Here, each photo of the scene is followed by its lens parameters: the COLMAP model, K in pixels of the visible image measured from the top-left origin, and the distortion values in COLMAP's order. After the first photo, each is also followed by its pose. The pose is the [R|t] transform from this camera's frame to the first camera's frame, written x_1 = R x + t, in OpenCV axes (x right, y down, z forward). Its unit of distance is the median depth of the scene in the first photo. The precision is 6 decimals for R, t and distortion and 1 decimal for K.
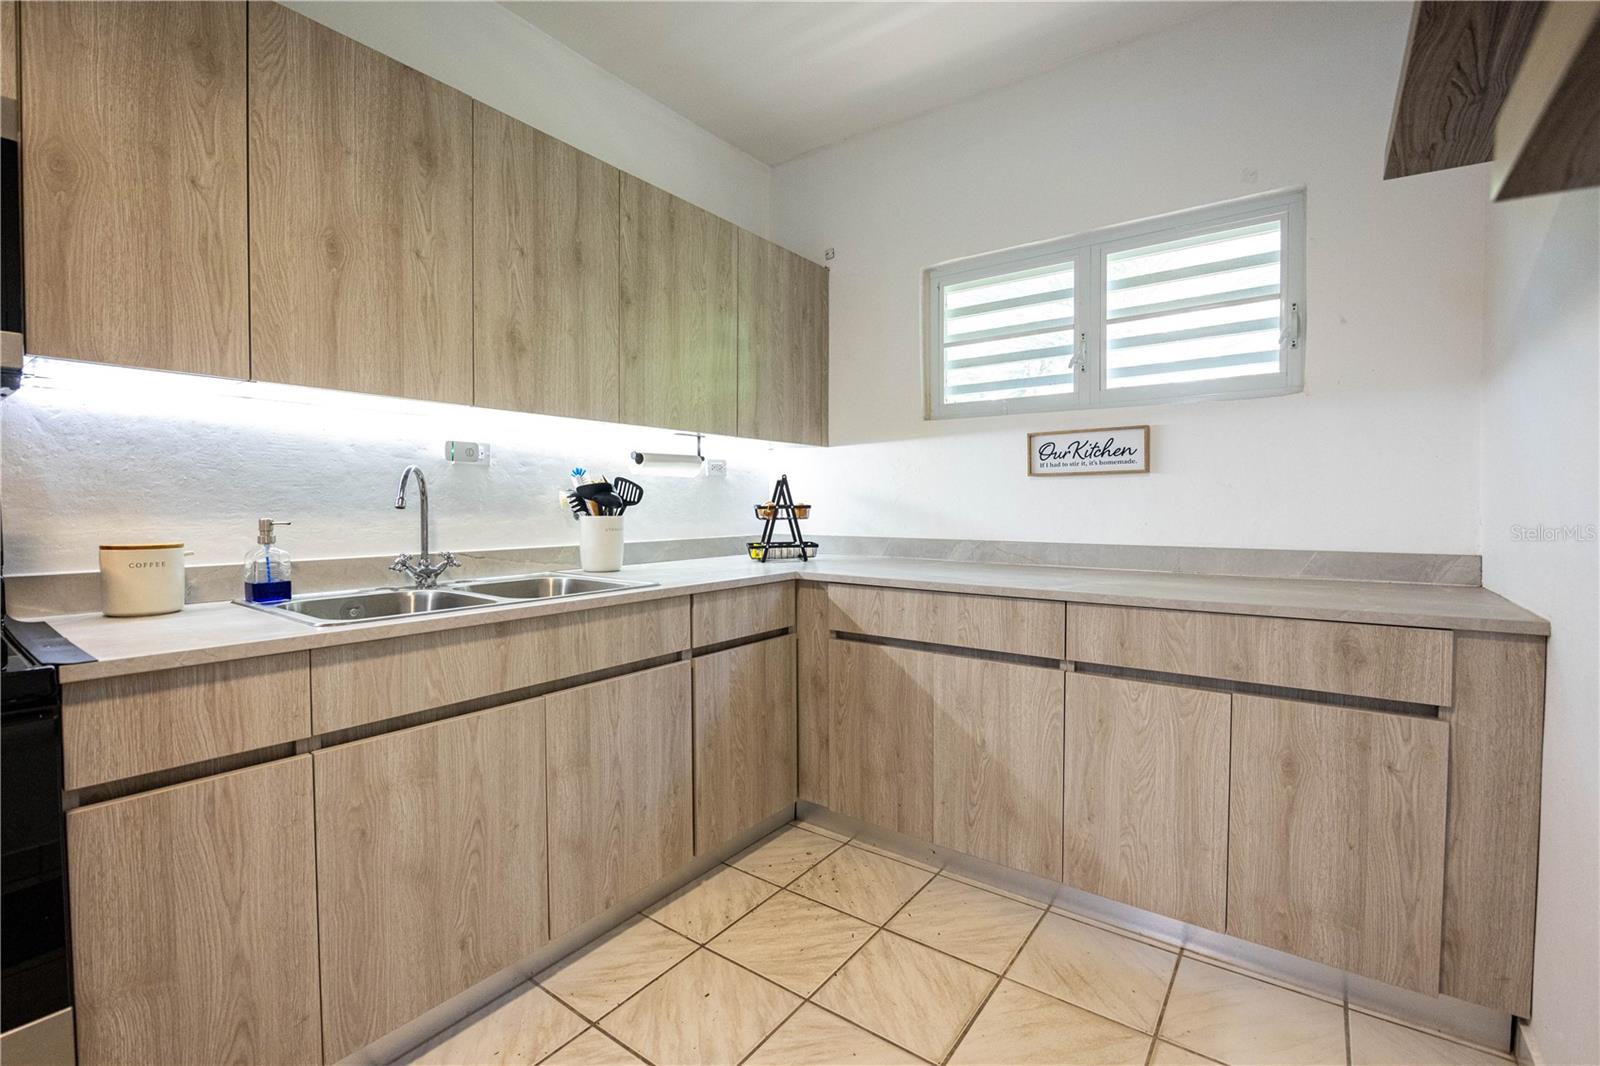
lens RADIAL K [[696.0, 0, 805.0], [0, 696.0, 527.4], [0, 0, 1]] dist [-0.012430, 0.000071]
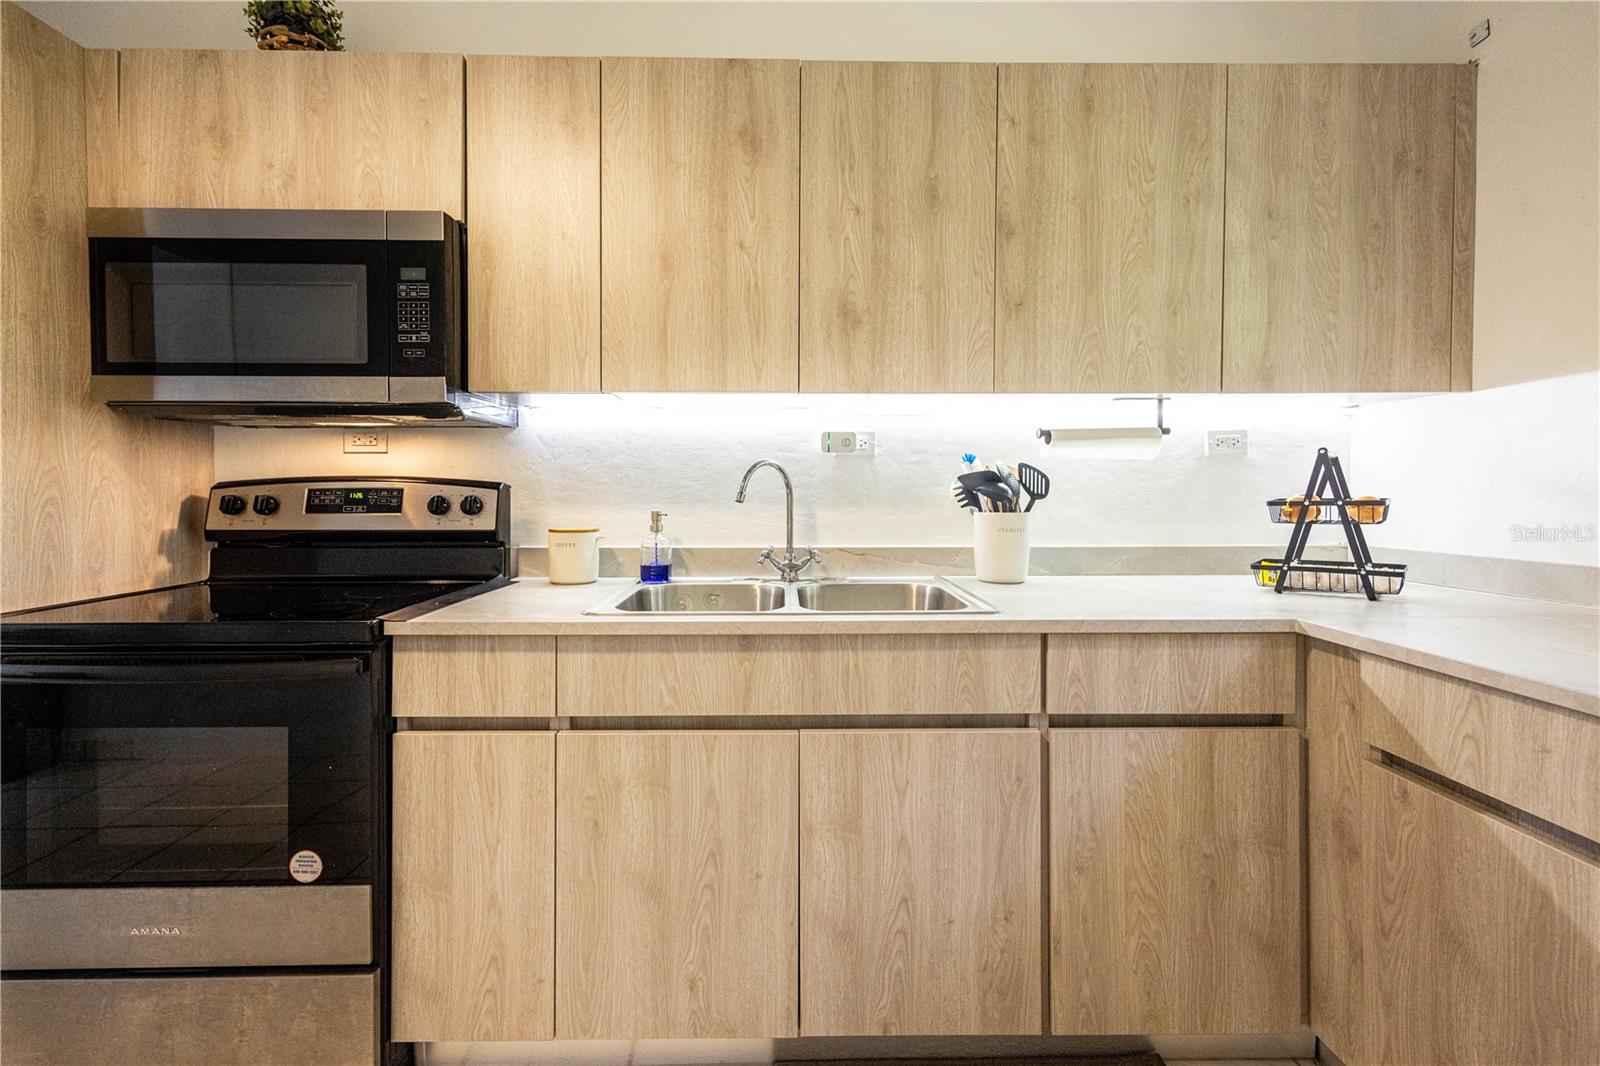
lens RADIAL K [[662.9, 0, 793.0], [0, 662.9, 498.9], [0, 0, 1]] dist [0.008901, -0.000270]
pose [[0.602779, 0.008618, -0.797862, 0.198348], [-0.026087, 0.999620, -0.008911, -0.021472], [0.797482, 0.026185, 0.602775, 0.403865]]
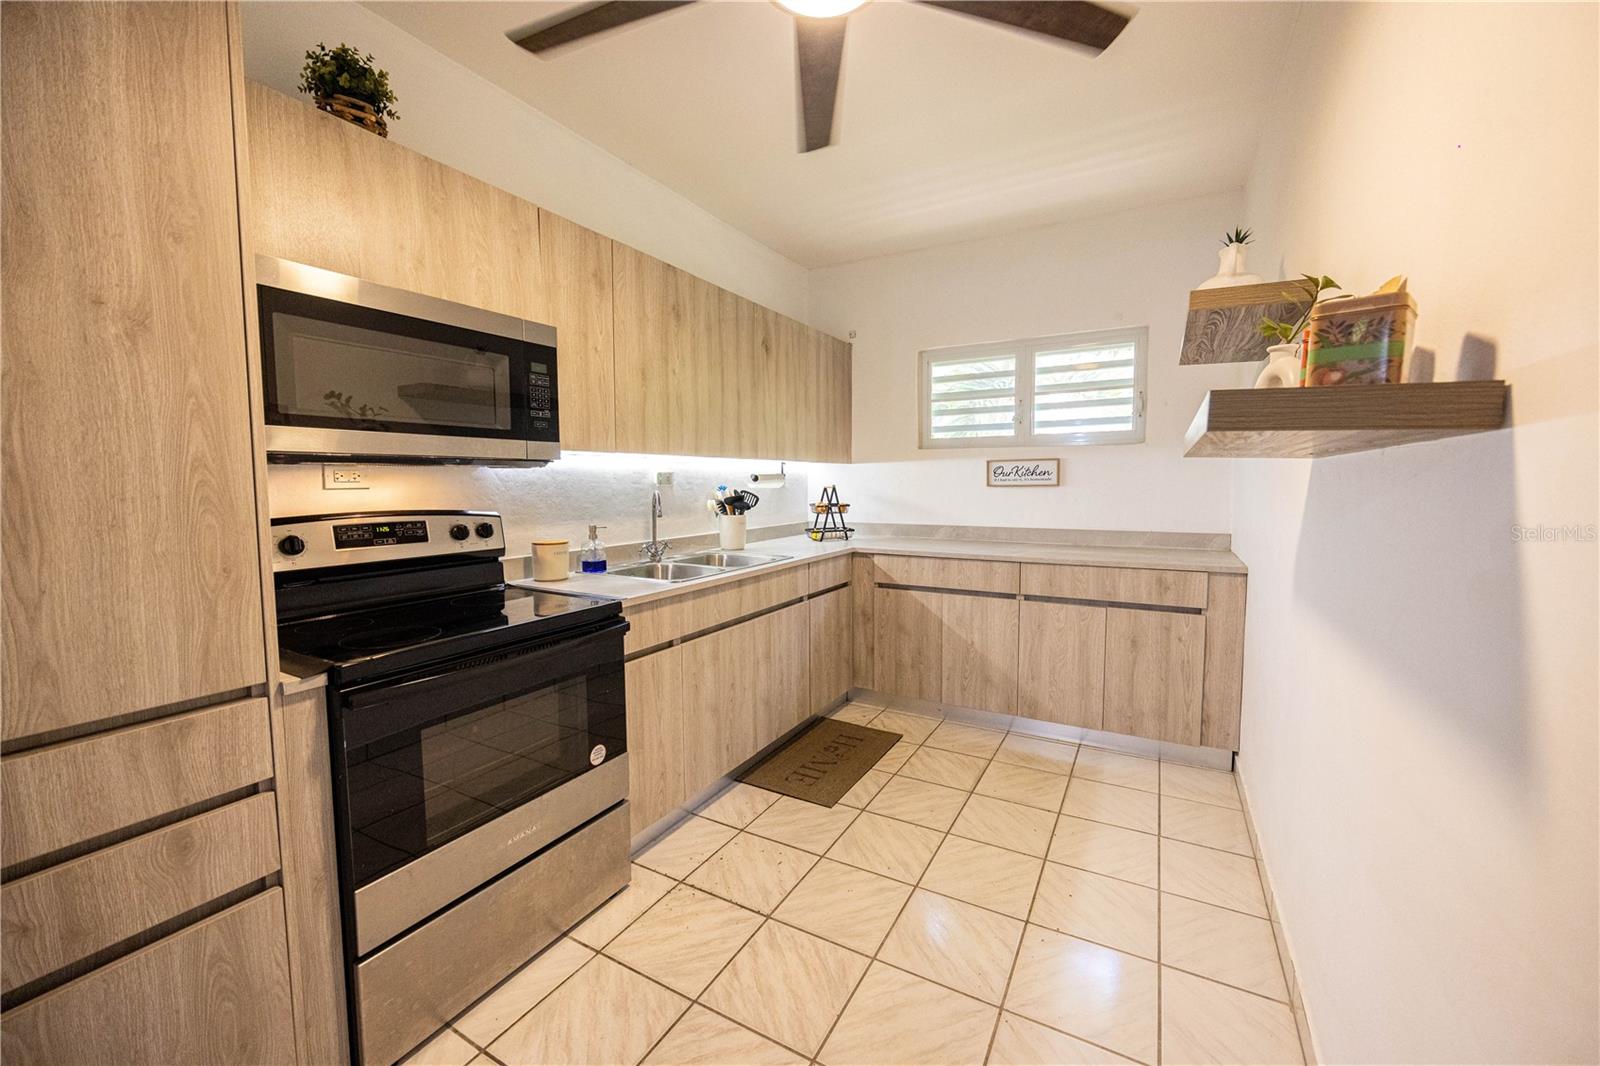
lens RADIAL K [[622.0, 0, 805.1], [0, 622.0, 528.2], [0, 0, 1]] dist [-0.001440, -0.000131]
pose [[0.992982, -0.014488, 0.117374, -0.341766], [0.009361, 0.998983, 0.044110, -0.054571], [-0.117894, -0.042701, 0.992108, -0.500320]]
